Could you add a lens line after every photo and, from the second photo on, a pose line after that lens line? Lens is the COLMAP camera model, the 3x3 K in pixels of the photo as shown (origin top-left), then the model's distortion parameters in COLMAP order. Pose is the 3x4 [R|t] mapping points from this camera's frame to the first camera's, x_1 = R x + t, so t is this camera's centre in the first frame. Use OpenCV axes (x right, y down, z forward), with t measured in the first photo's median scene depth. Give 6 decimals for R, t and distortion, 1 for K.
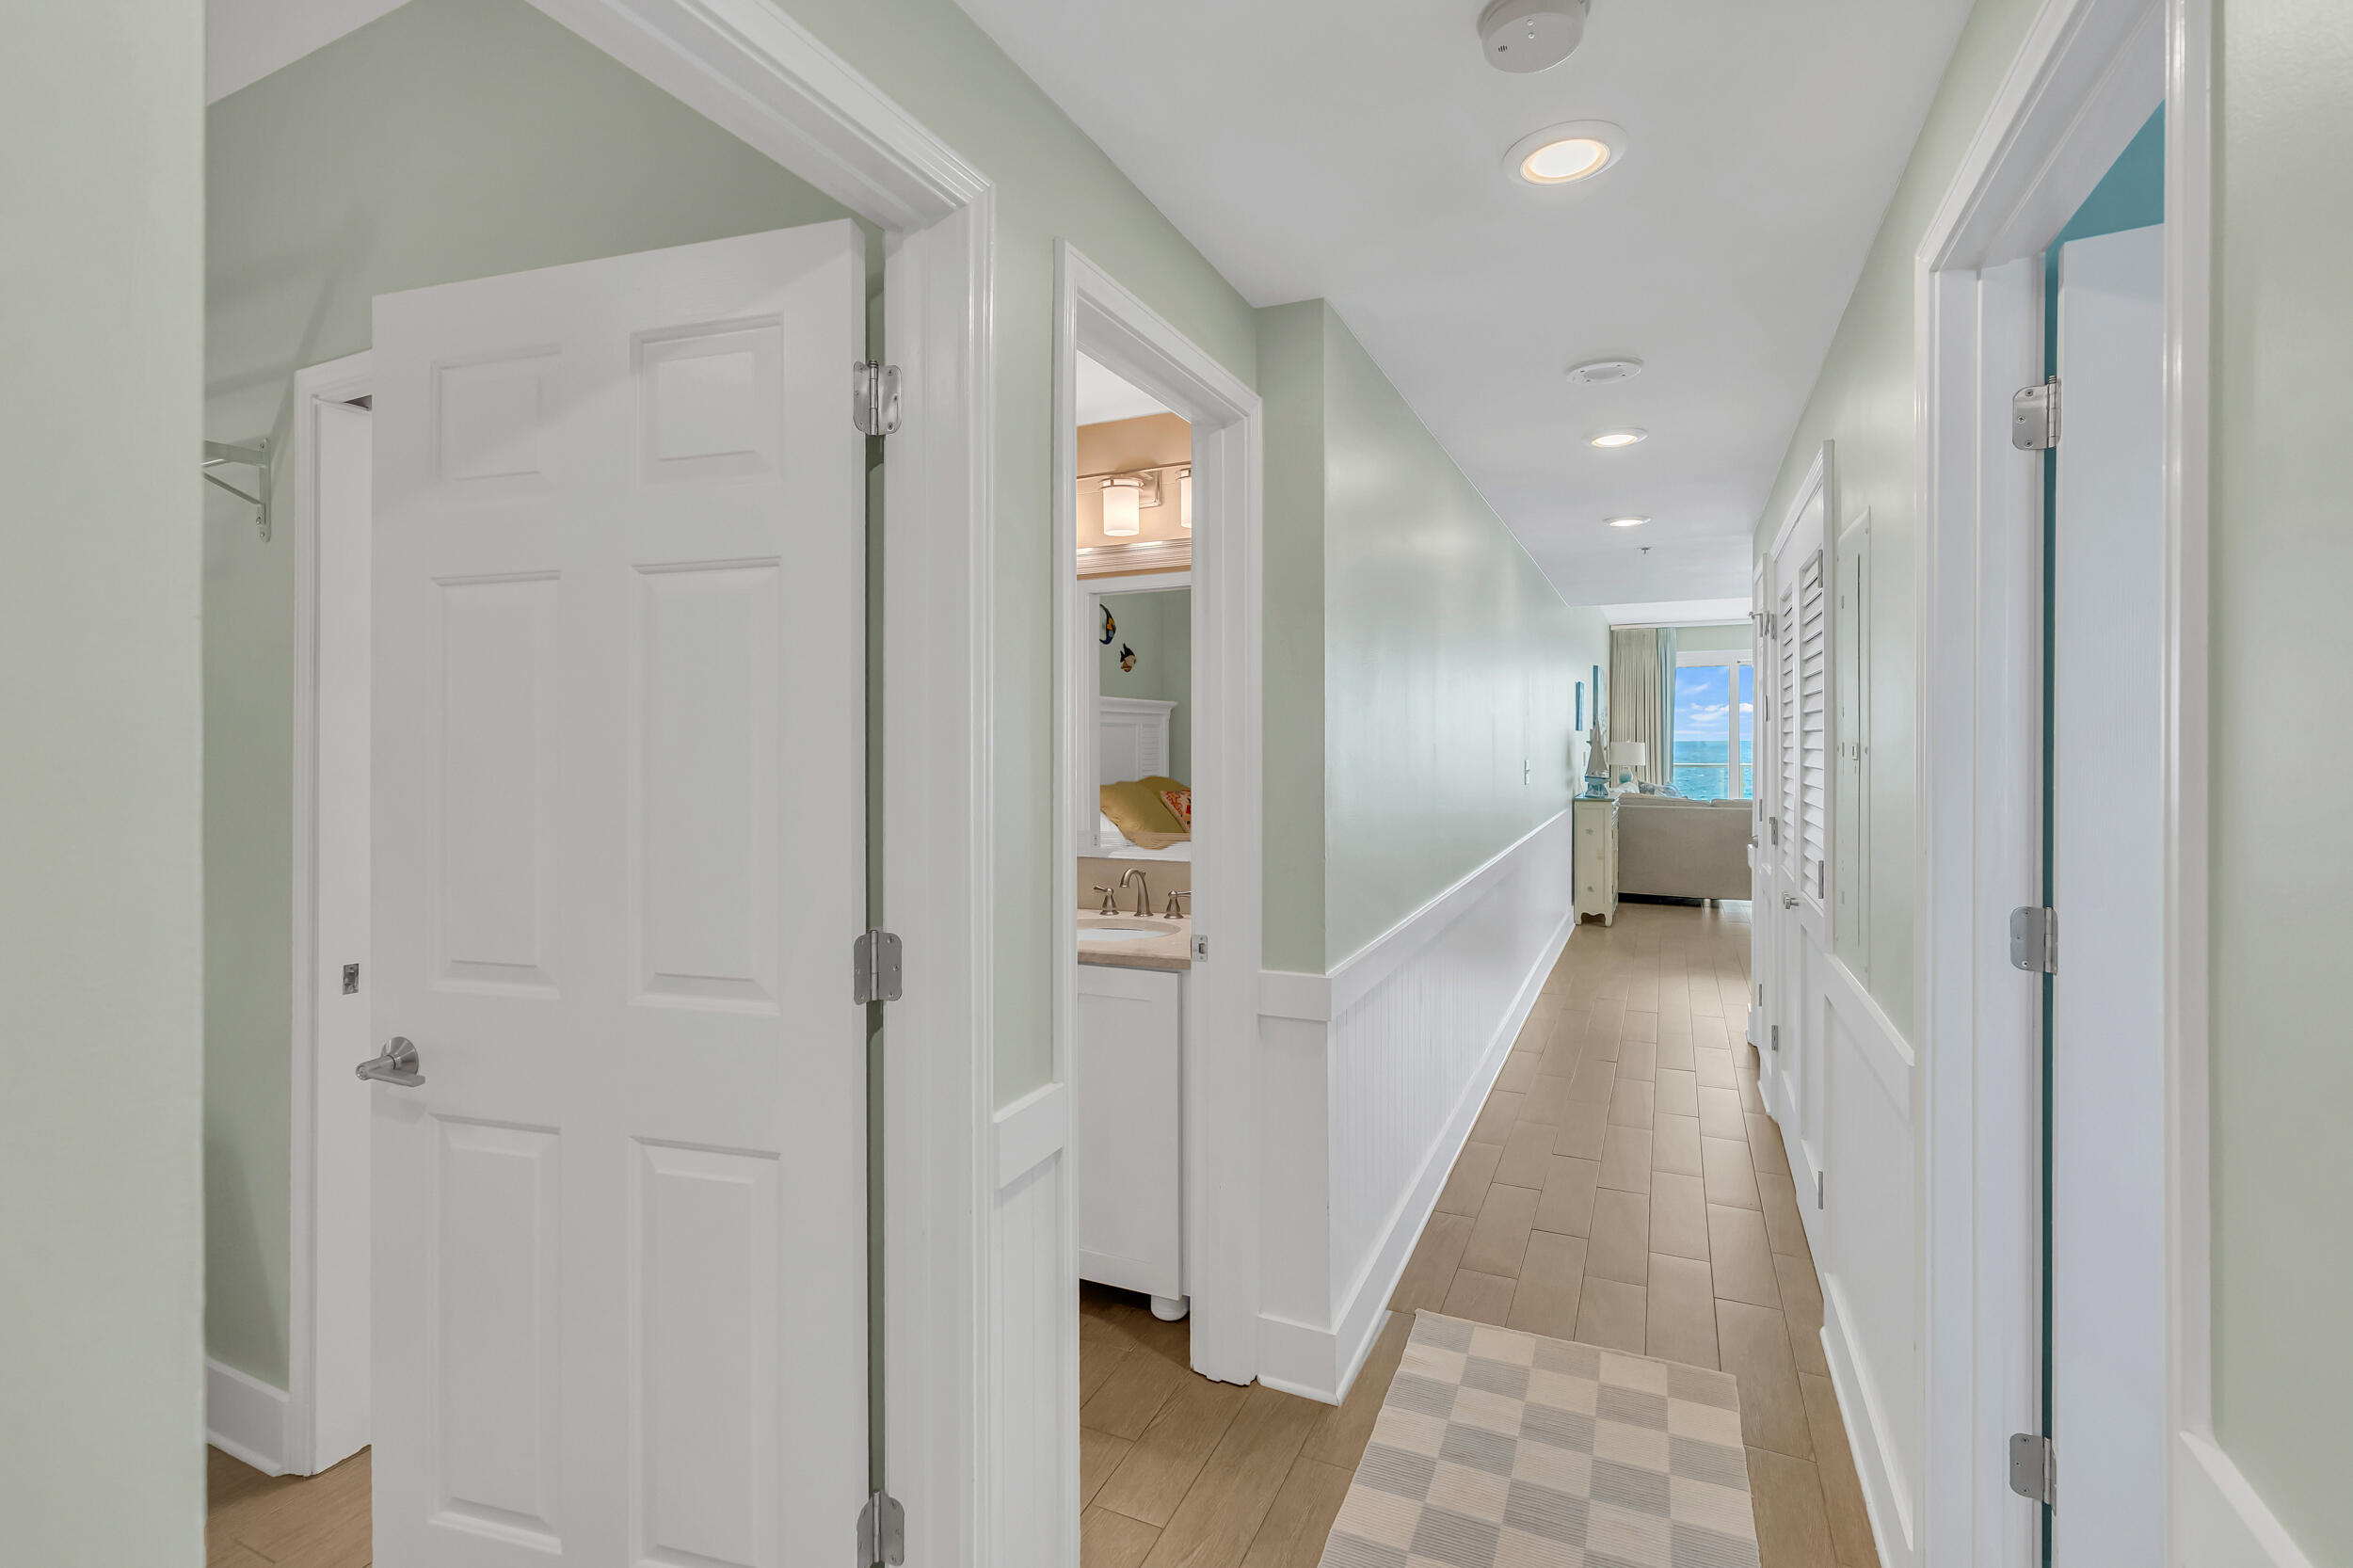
lens RADIAL K [[1063.1, 0, 1175.4], [0, 1063.1, 754.2], [0, 0, 1]] dist [-0.006739, 0.000920]
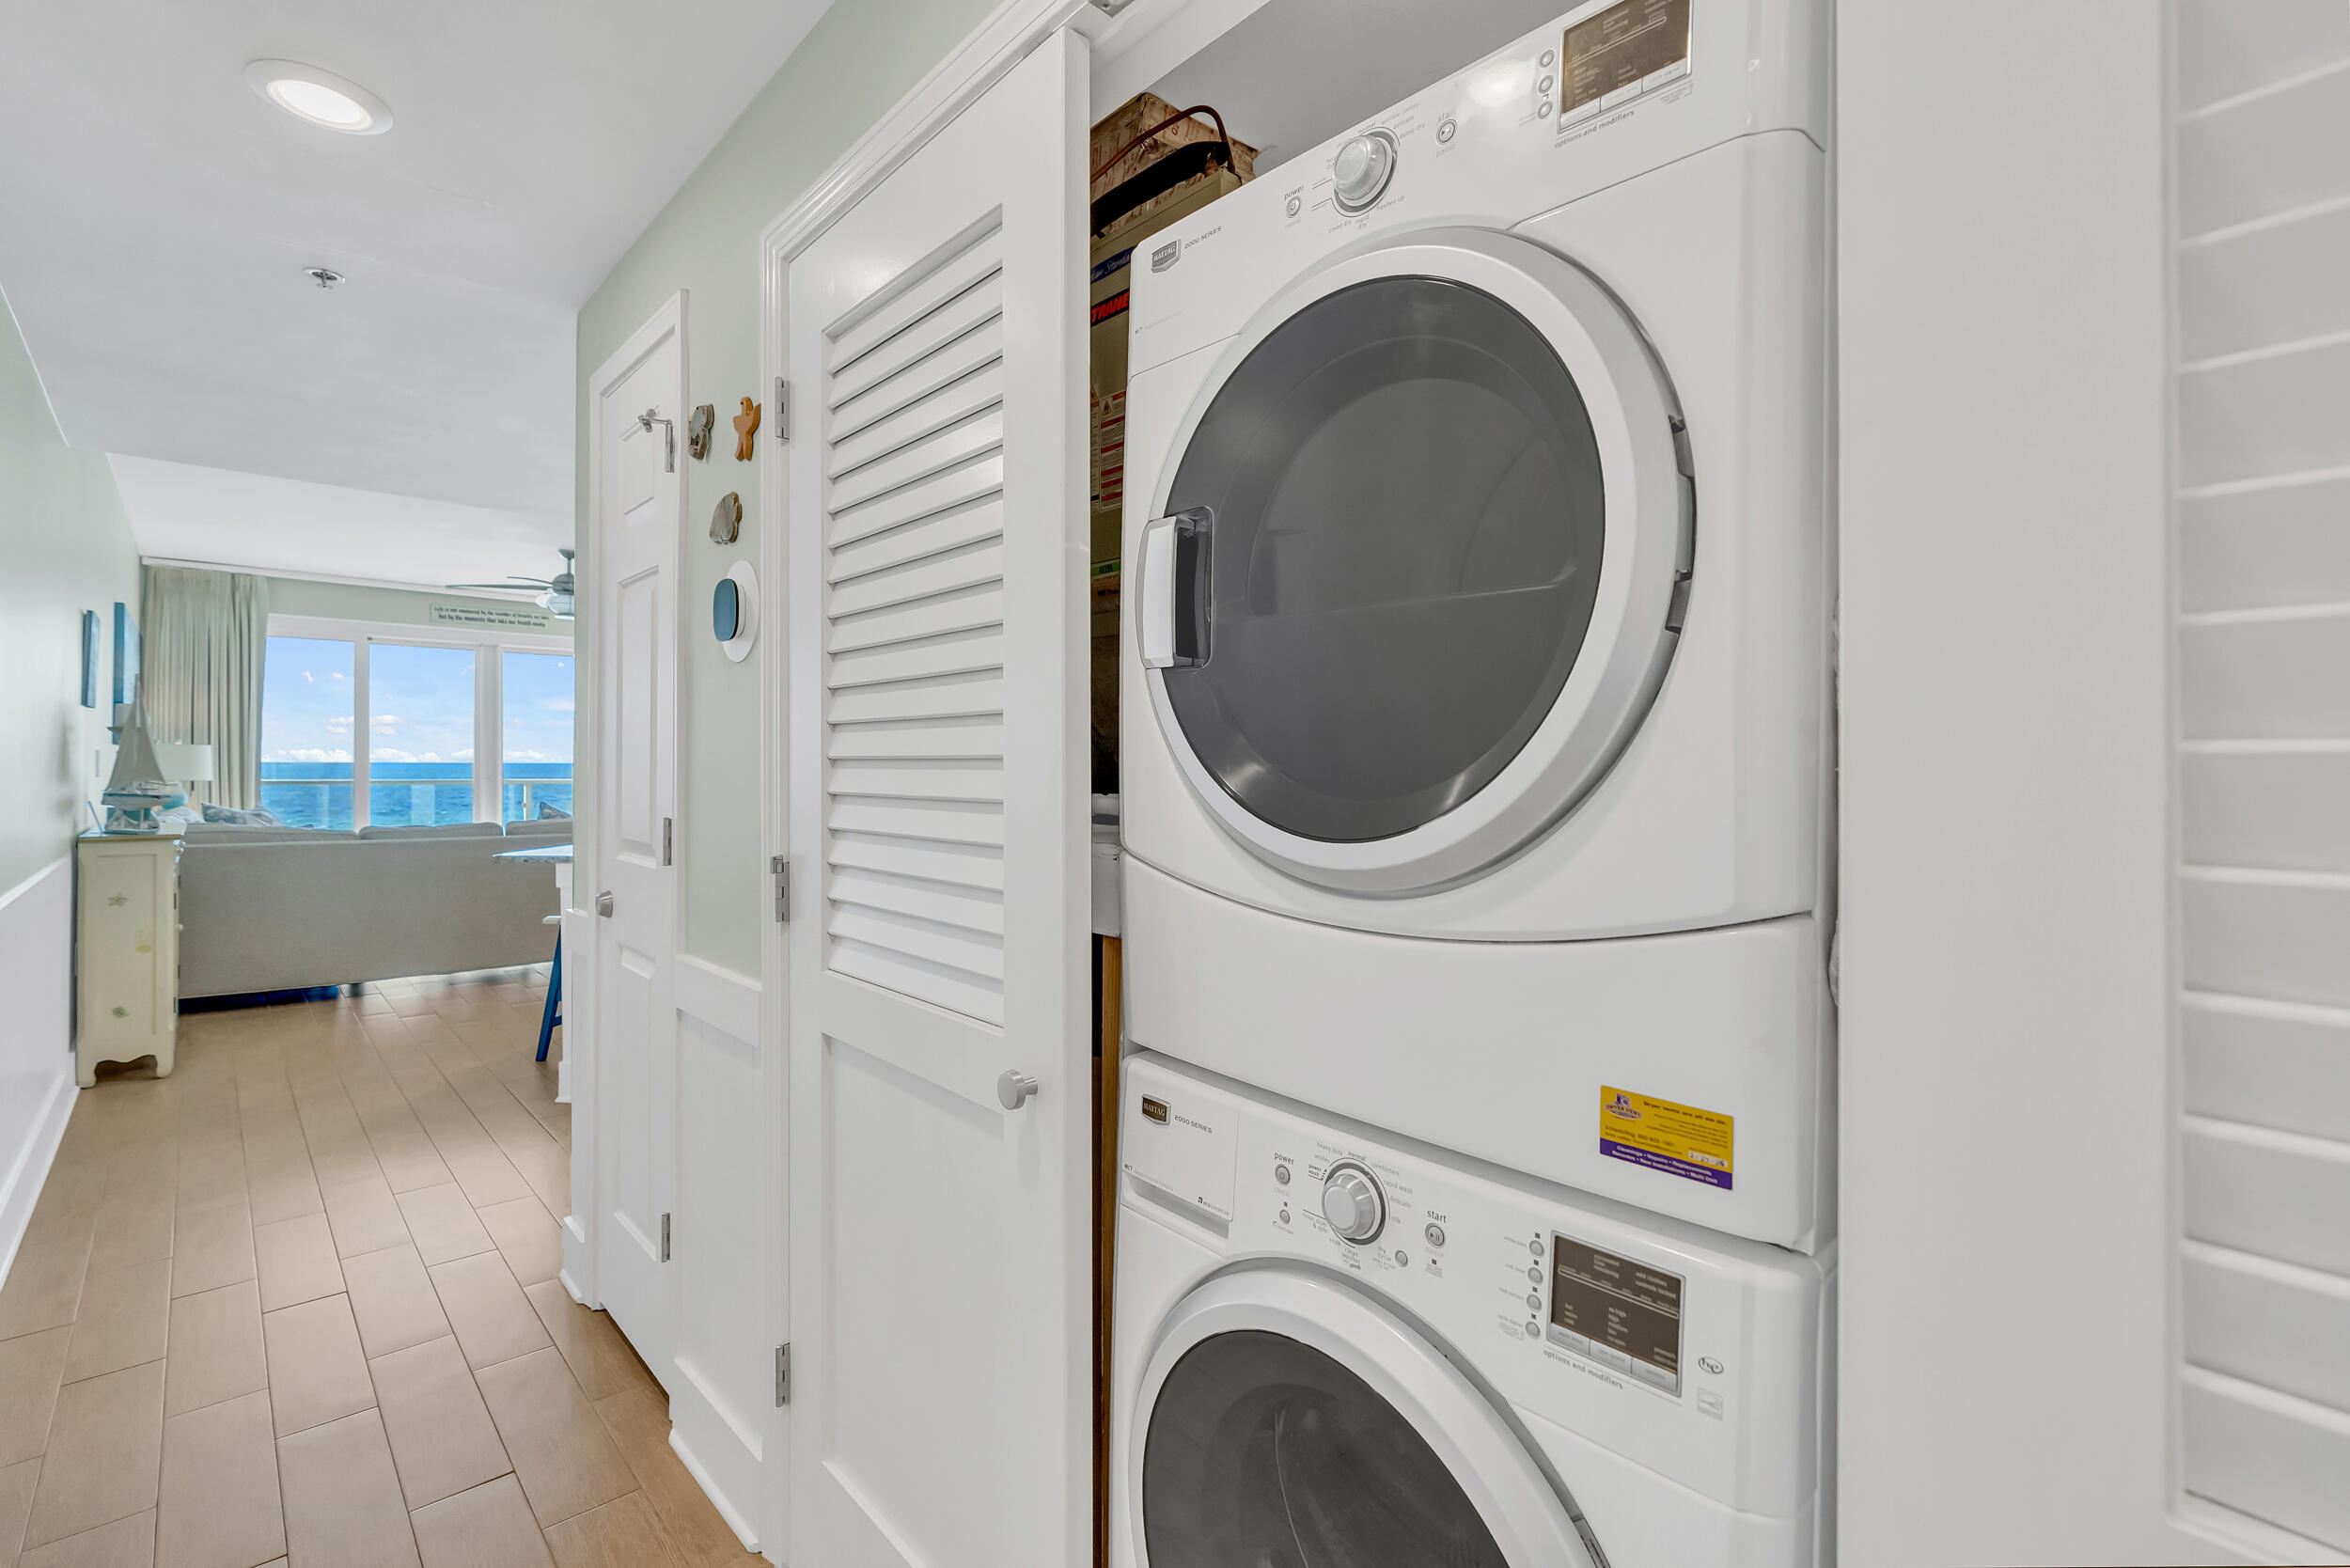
lens RADIAL K [[1044.7, 0, 1177.4], [0, 1044.7, 769.7], [0, 0, 1]] dist [0.000127, 0.000204]
pose [[0.374757, 0.004135, 0.927114, 0.106703], [0.001423, 0.999986, -0.005035, 0.012001], [-0.927122, 0.003206, 0.374746, 0.316425]]
